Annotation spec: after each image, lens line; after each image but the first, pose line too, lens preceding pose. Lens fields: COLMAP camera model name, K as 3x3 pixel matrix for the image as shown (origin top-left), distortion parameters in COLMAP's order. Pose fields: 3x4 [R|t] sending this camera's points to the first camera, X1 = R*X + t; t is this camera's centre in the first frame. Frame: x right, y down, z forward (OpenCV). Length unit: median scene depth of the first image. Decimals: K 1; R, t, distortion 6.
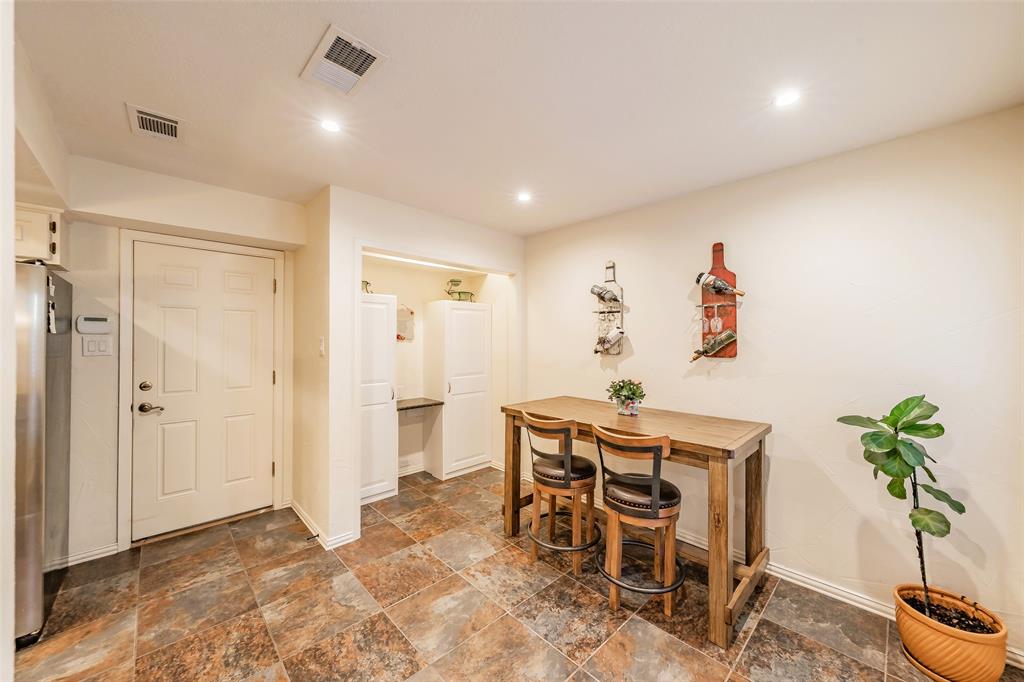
lens RADIAL K [[384.2, 0, 532.1], [0, 384.2, 339.8], [0, 0, 1]] dist [-0.000762, -0.000046]
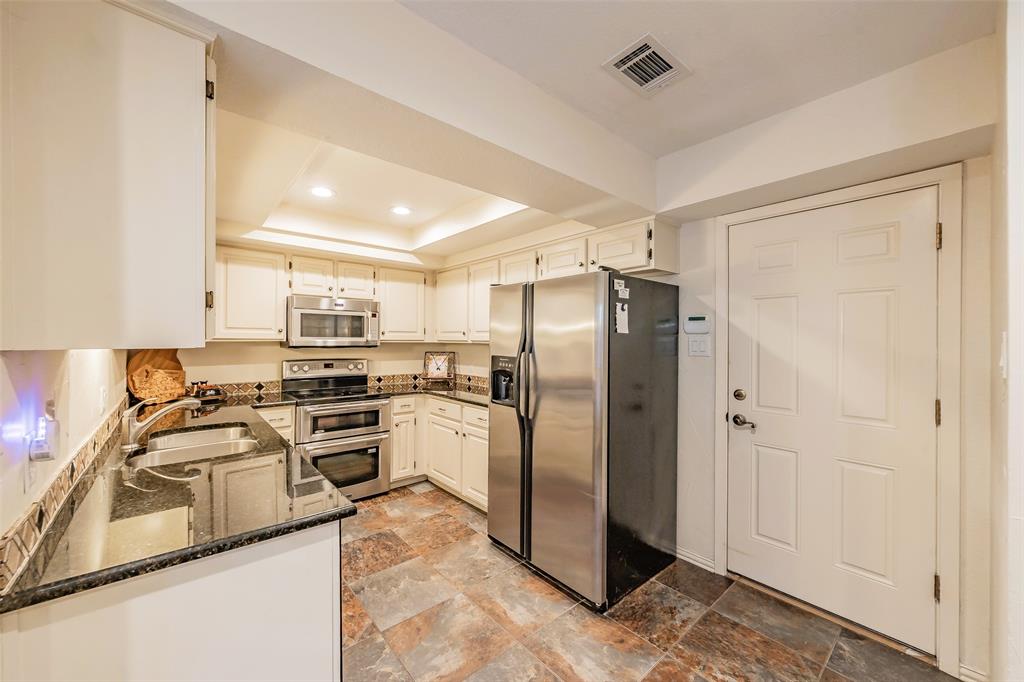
lens RADIAL K [[386.4, 0, 490.2], [0, 386.4, 338.5], [0, 0, 1]] dist [-0.000221, 0.000310]
pose [[-0.105877, -0.002871, -0.994375, -0.111095], [-0.001324, 0.999995, -0.002746, 0.000443], [0.994378, 0.001026, -0.105880, 0.579654]]
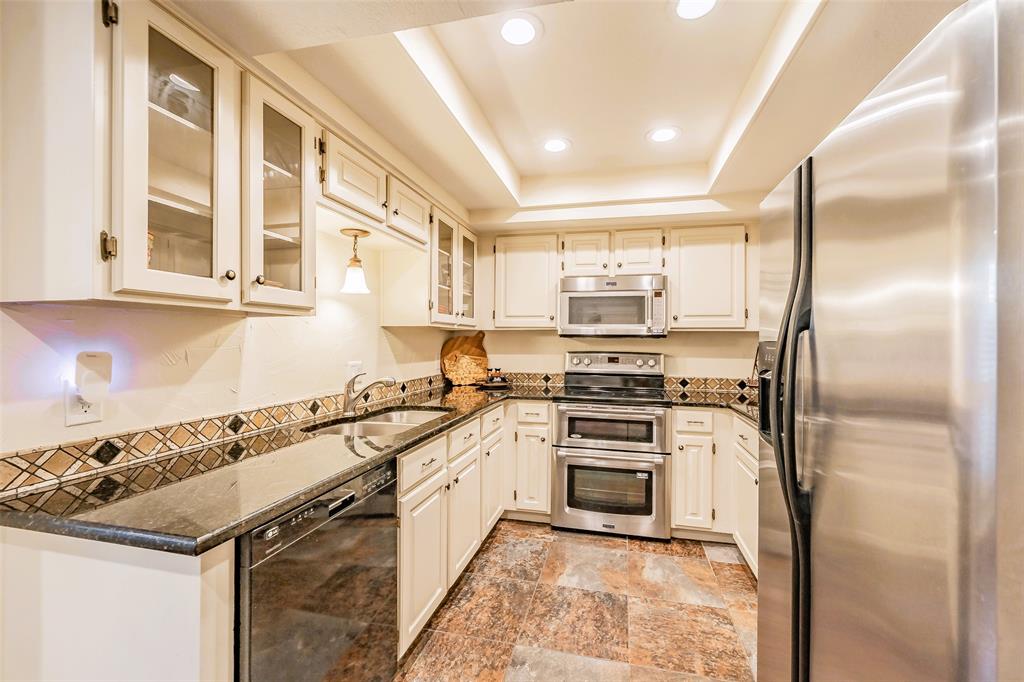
lens RADIAL K [[411.4, 0, 529.7], [0, 411.4, 337.1], [0, 0, 1]] dist [0.001430, -0.000105]
pose [[-0.845109, -0.008641, -0.534524, -0.607554], [-0.003990, 0.999943, -0.009857, 0.043927], [0.534579, -0.006198, -0.845096, 0.776254]]
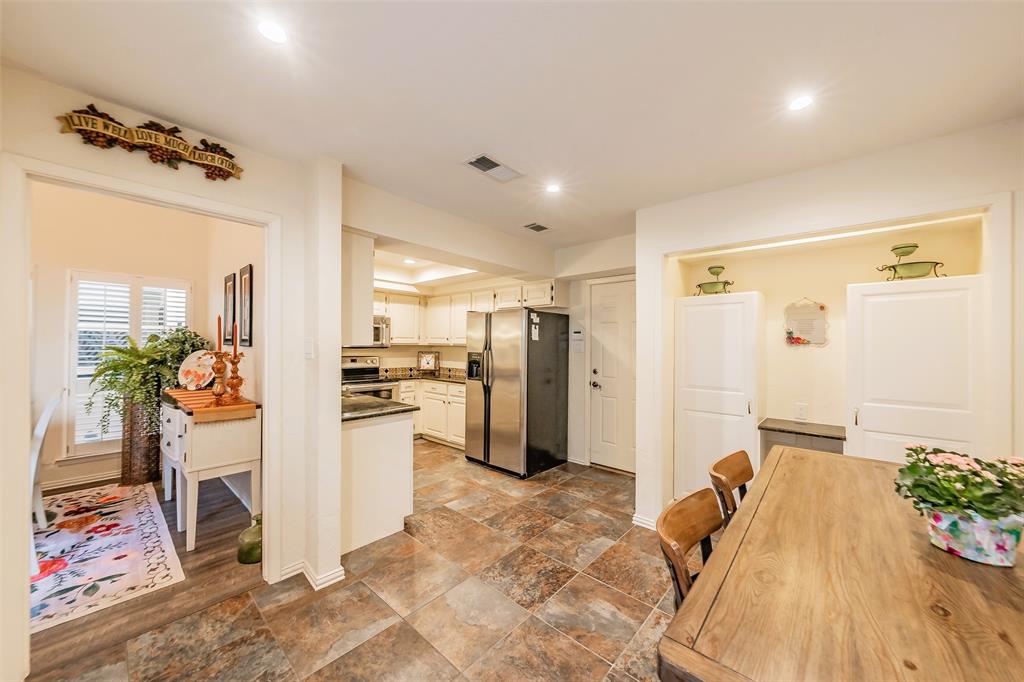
lens RADIAL K [[370.8, 0, 512.0], [0, 370.8, 341.0], [0, 0, 1]] dist [-0.000486, 0.000005]
pose [[0.040436, -0.006863, -0.999159, 0.615654], [-0.003885, 0.999968, -0.007026, 0.001797], [0.999175, 0.004166, 0.040408, 0.610806]]
